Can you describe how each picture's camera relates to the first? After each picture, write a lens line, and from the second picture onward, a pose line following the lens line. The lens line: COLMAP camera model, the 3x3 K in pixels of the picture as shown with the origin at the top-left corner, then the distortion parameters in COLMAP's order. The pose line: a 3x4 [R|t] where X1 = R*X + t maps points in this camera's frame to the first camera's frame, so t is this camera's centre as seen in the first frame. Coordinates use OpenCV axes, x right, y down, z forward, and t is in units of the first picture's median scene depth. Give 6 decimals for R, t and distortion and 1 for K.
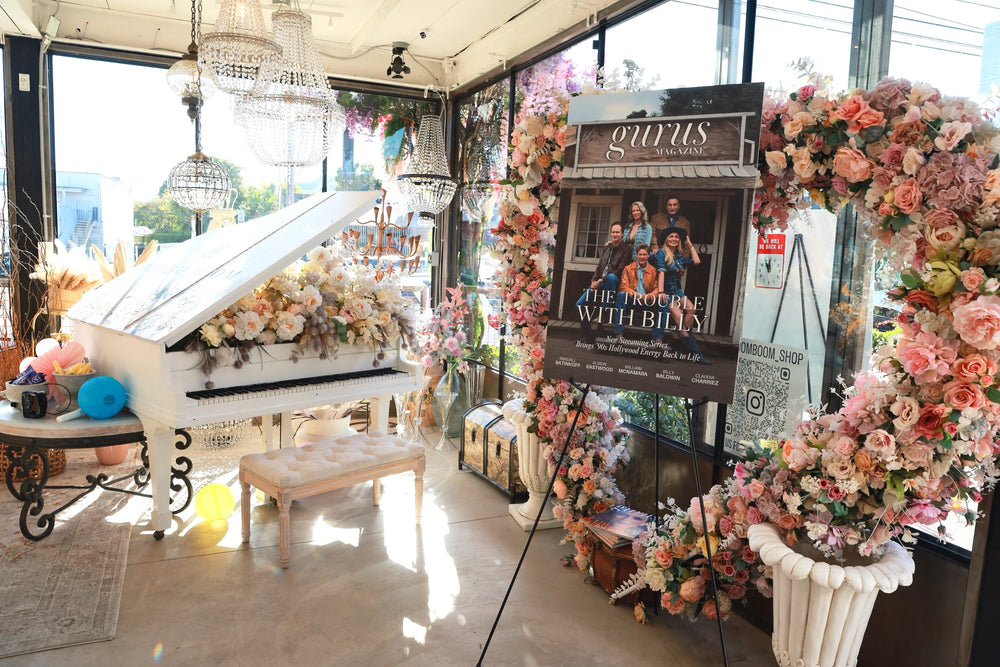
lens RADIAL K [[719.1, 0, 500.0], [0, 719.1, 333.5], [0, 0, 1]] dist [-0.039703, 0.003966]
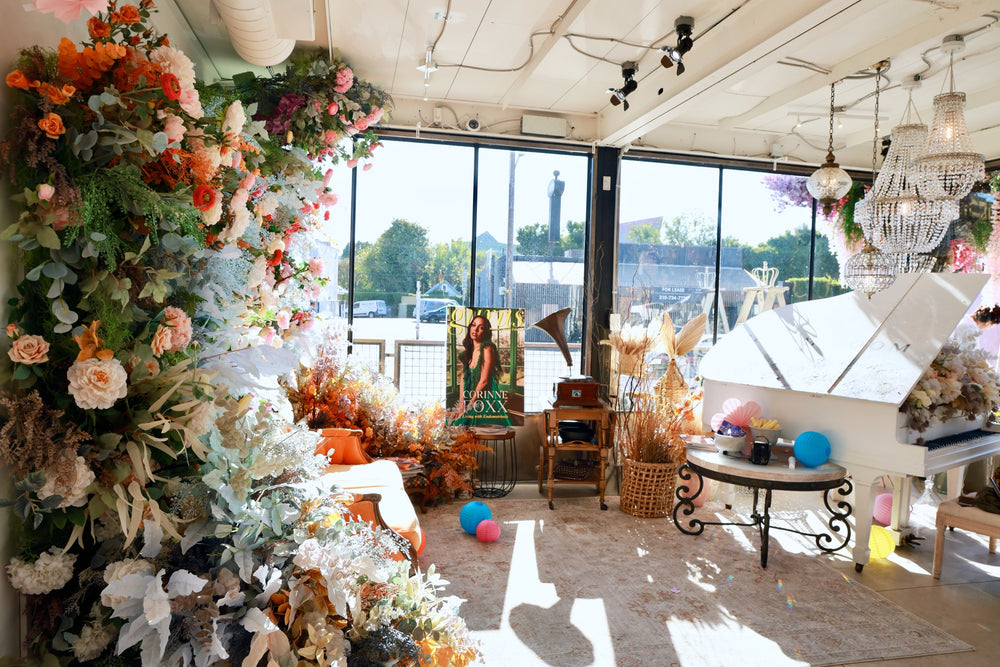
lens RADIAL K [[719.1, 0, 500.0], [0, 719.1, 333.5], [0, 0, 1]] dist [-0.039703, 0.003966]
pose [[0.974682, 0.007921, -0.223457, -0.706521], [-0.024102, 0.997272, -0.069775, -0.008708], [0.222295, 0.073394, 0.972213, -0.277236]]
